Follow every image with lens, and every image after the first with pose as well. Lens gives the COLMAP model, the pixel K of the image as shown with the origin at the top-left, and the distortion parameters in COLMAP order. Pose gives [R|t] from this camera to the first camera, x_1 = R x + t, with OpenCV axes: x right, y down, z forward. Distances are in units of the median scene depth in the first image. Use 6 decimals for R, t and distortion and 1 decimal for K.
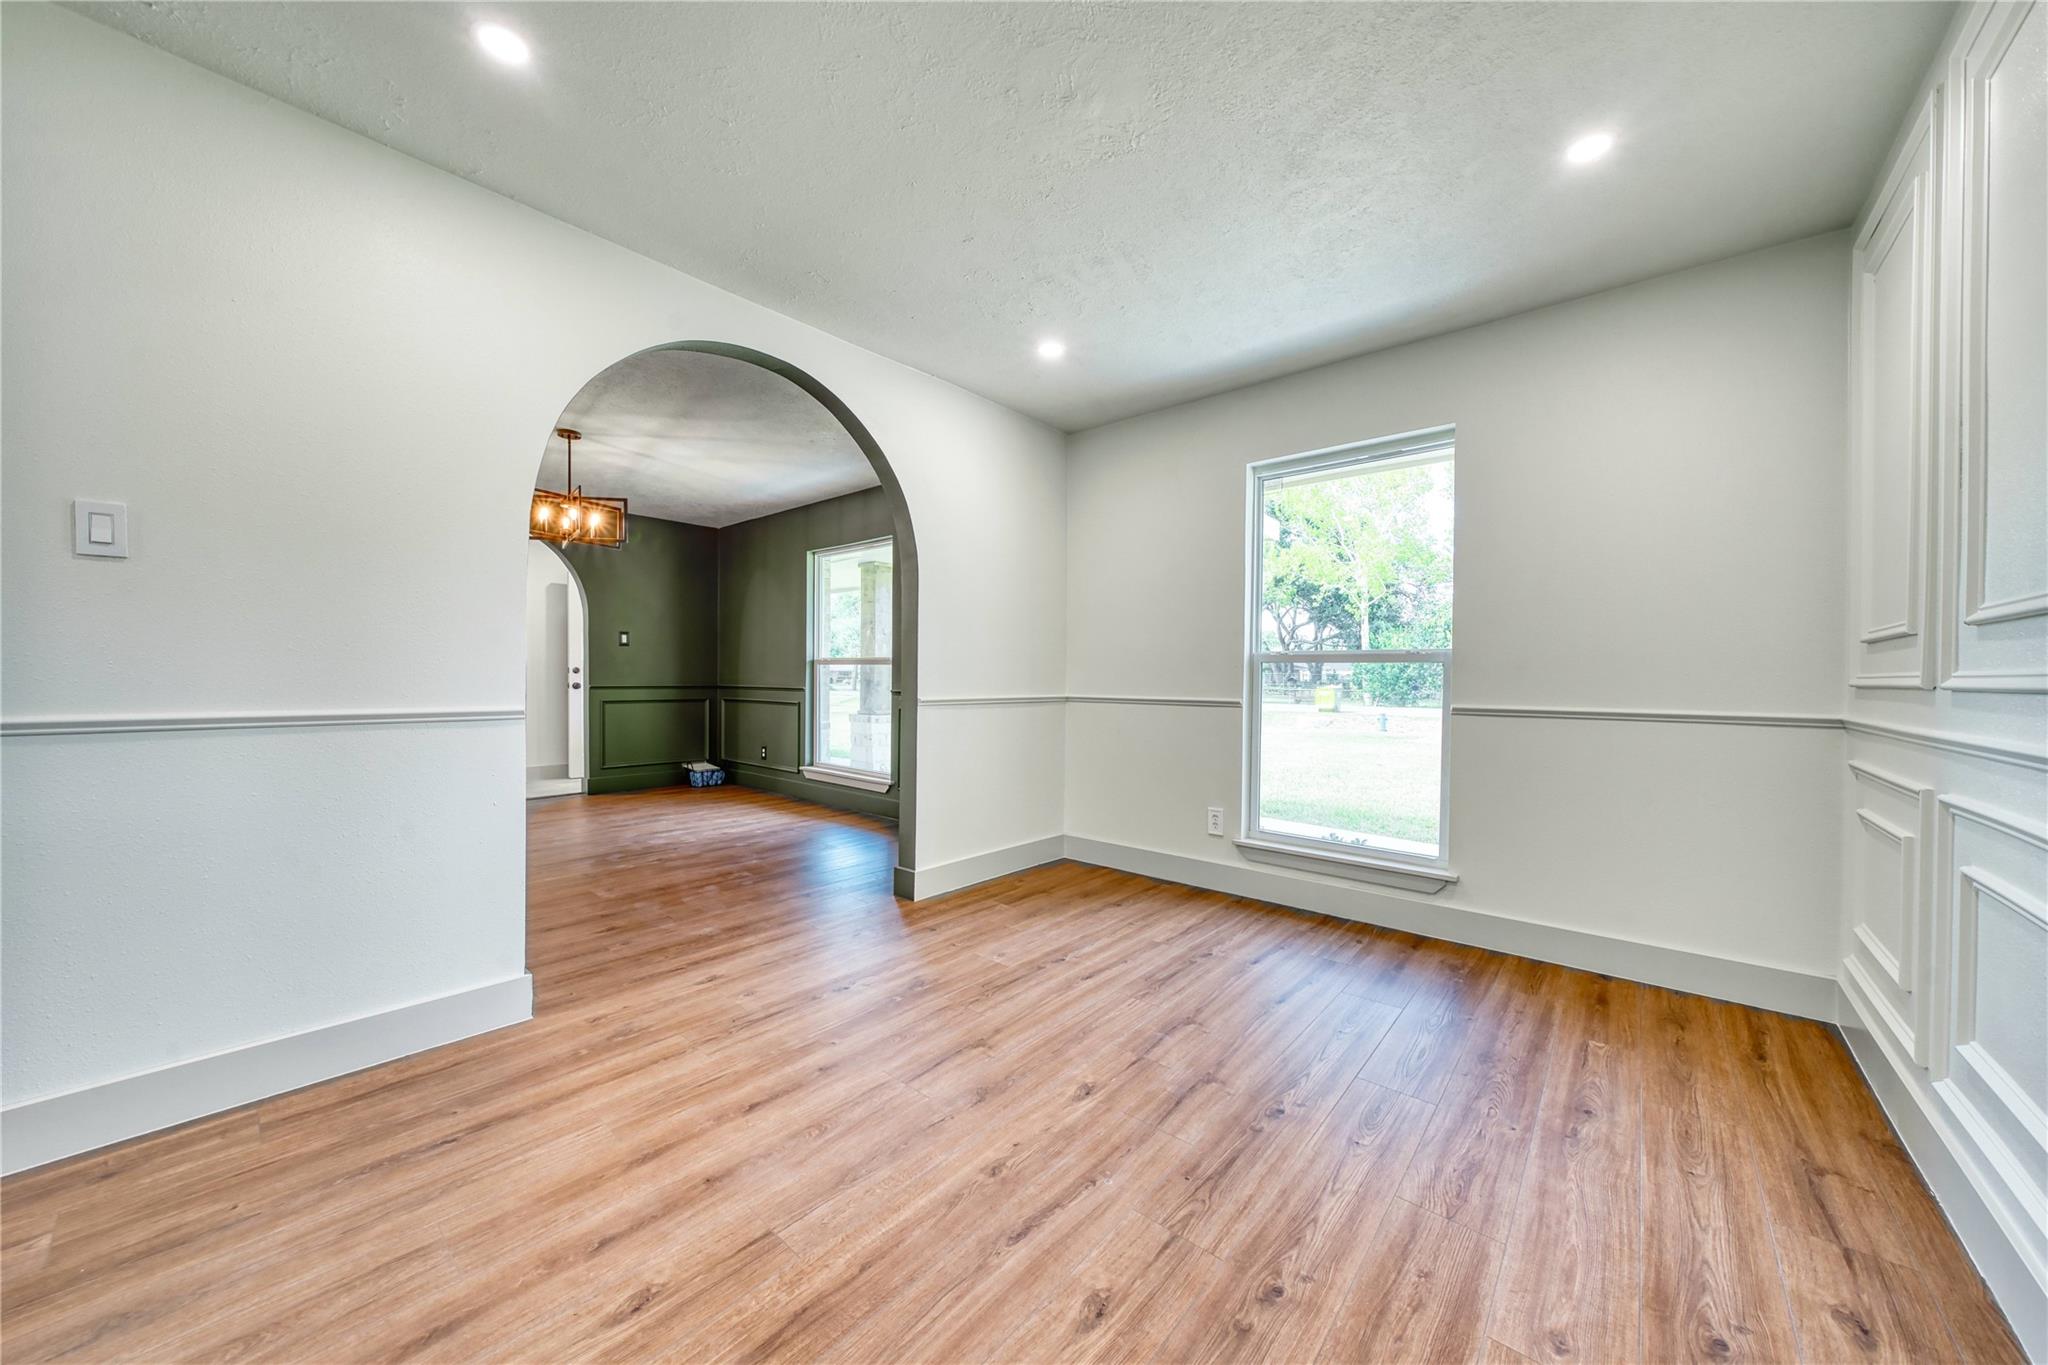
lens RADIAL K [[707.3, 0, 1035.5], [0, 707.3, 684.6], [0, 0, 1]] dist [-0.005793, 0.000225]
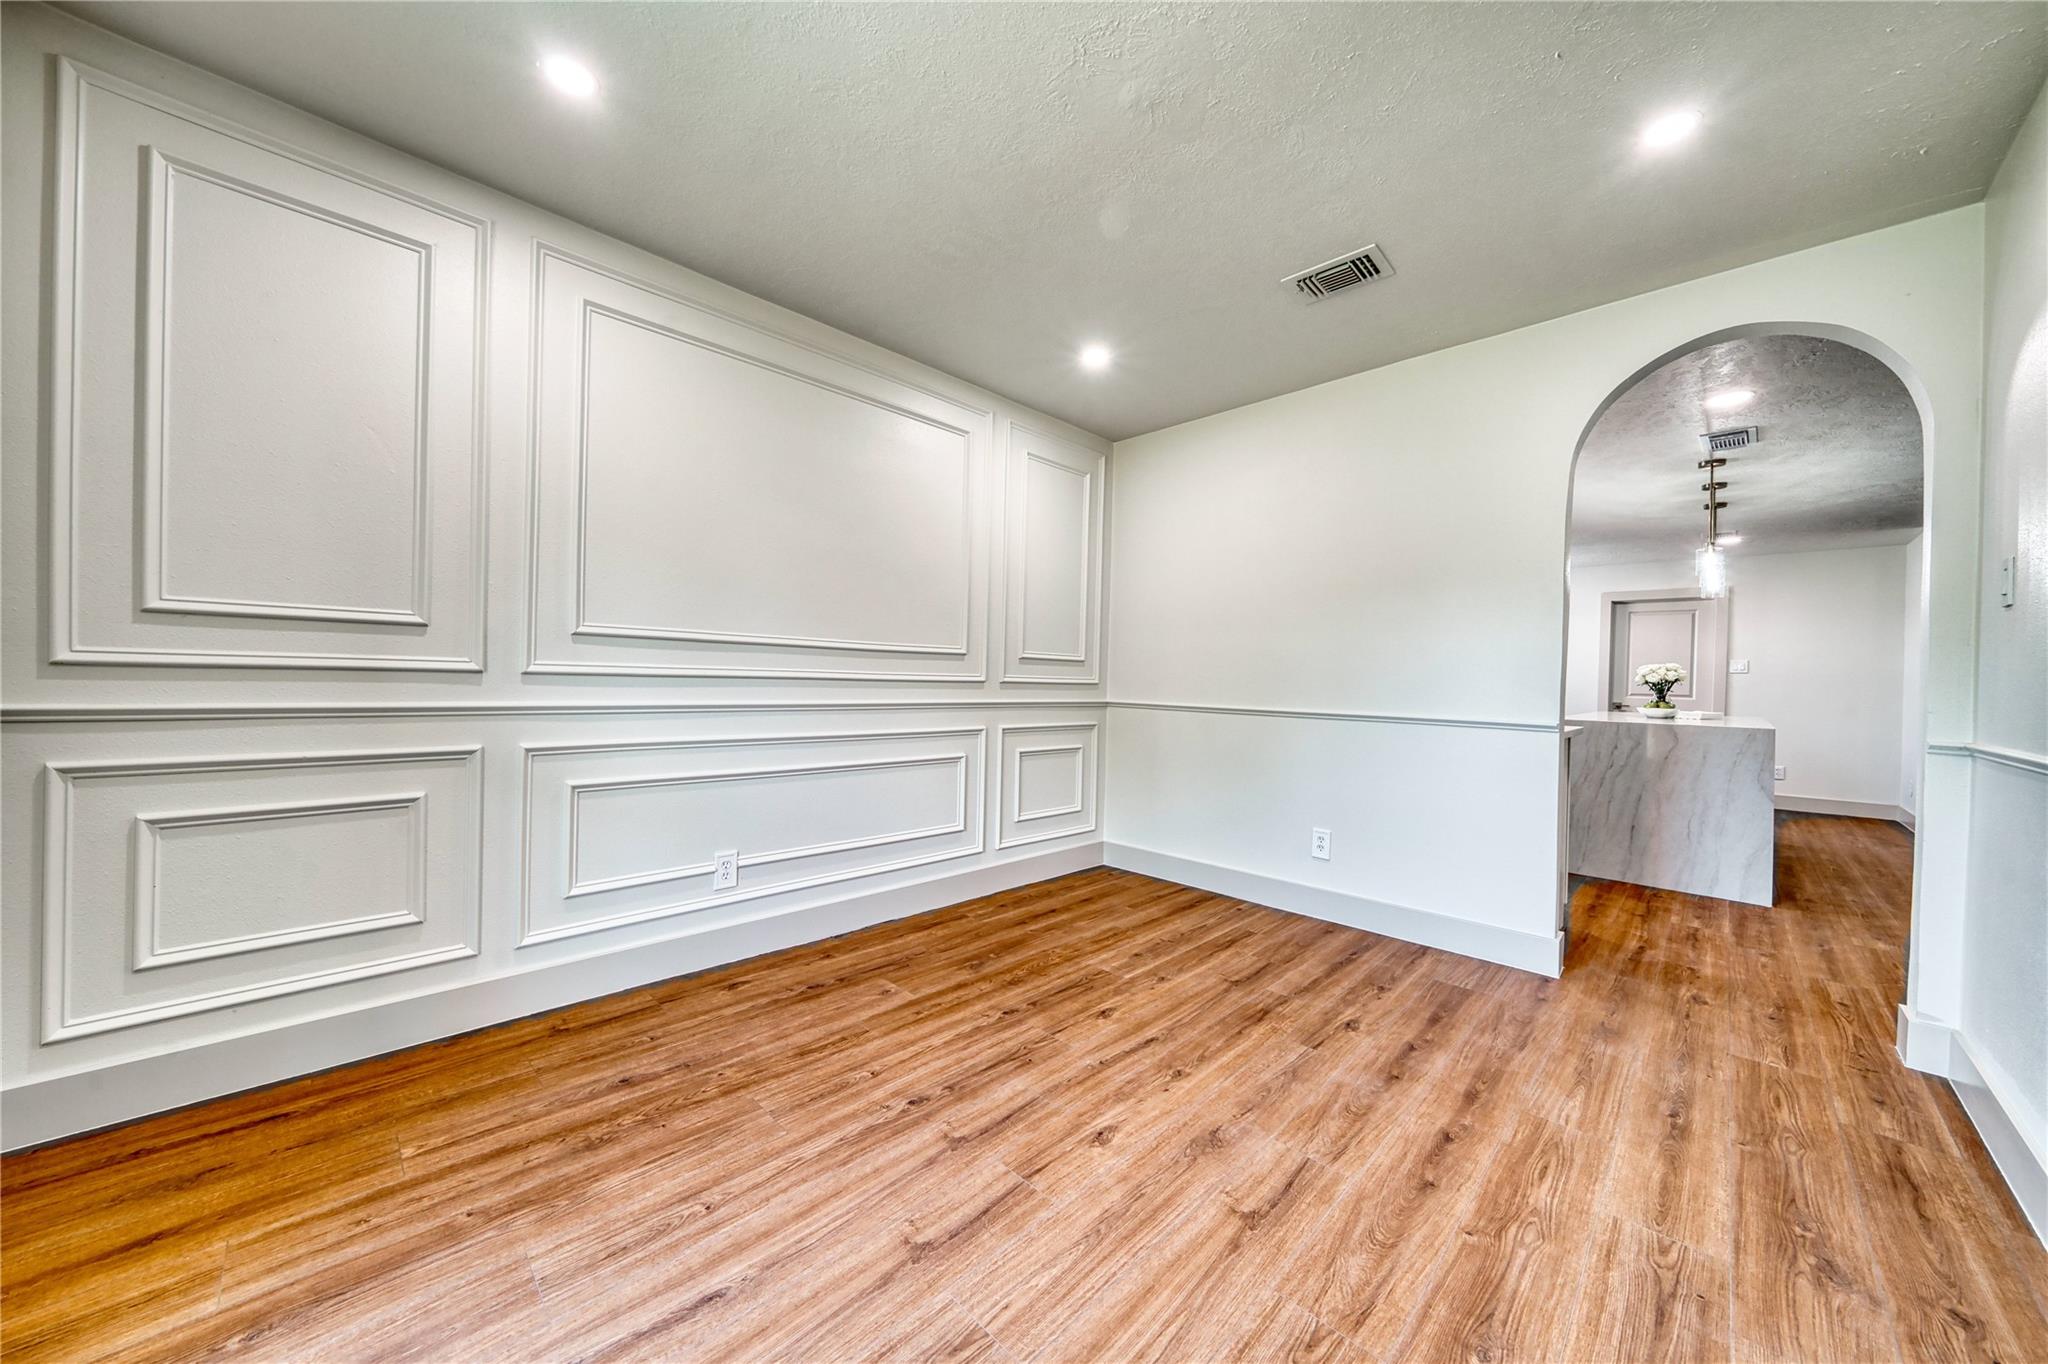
lens RADIAL K [[707.3, 0, 1016.0], [0, 707.3, 684.0], [0, 0, 1]] dist [-0.005793, 0.000225]
pose [[-0.995069, -0.035019, 0.092801, 0.122839], [-0.033343, 0.999253, 0.019550, -0.027095], [-0.093416, 0.016360, -0.995493, 1.991859]]
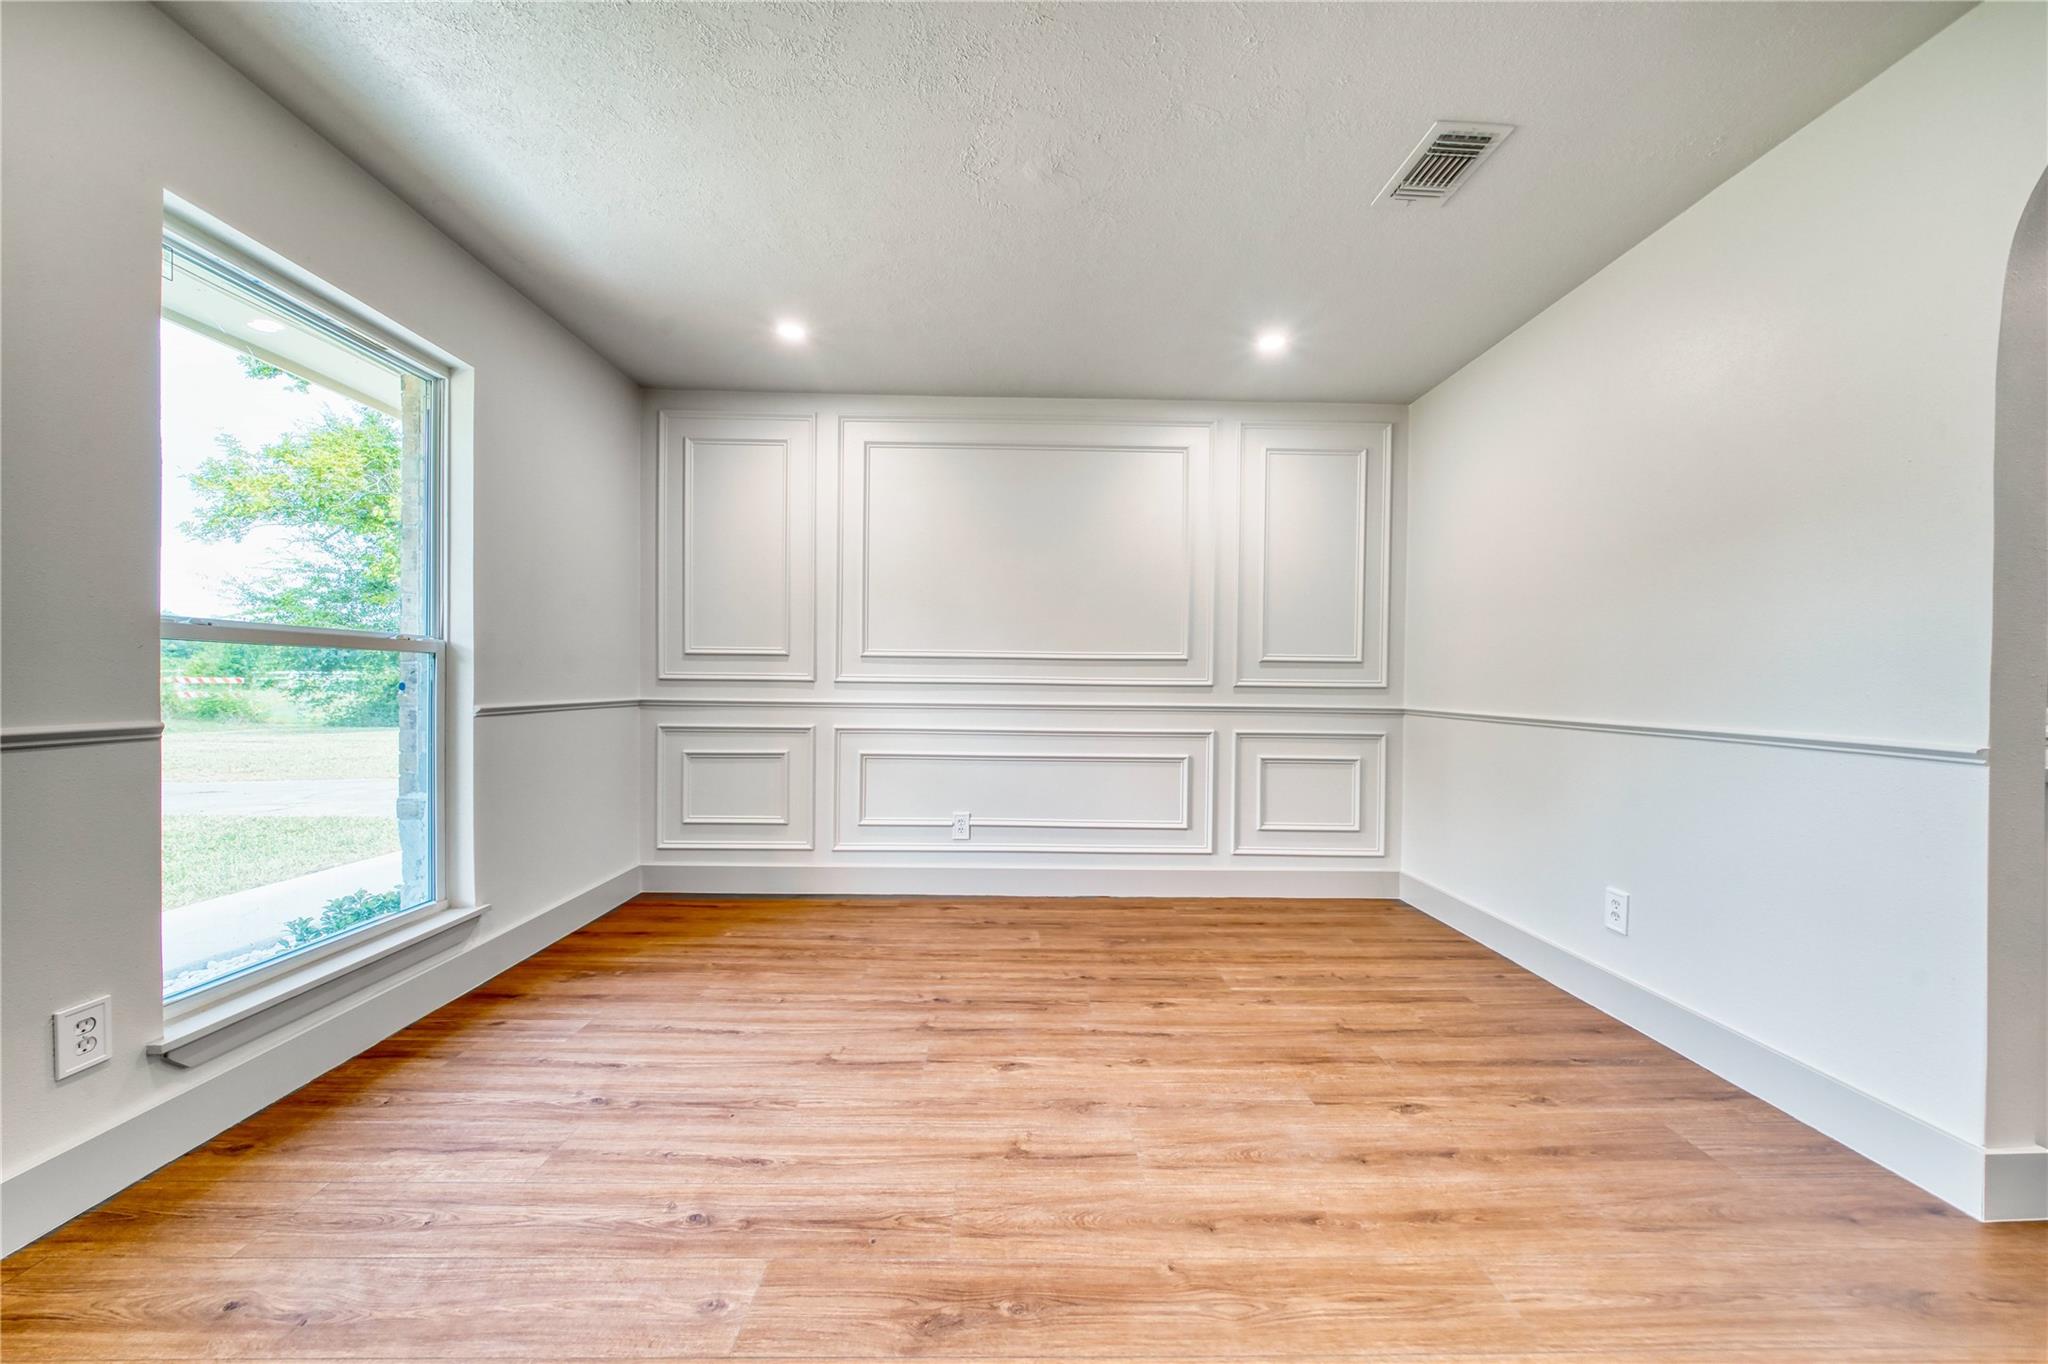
lens RADIAL K [[707.3, 0, 1020.5], [0, 707.3, 684.6], [0, 0, 1]] dist [-0.005793, 0.000225]
pose [[-0.653028, -0.021270, 0.757035, -0.774286], [-0.009716, 0.999759, 0.019710, -0.030162], [-0.757272, 0.005516, -0.653077, 1.759676]]
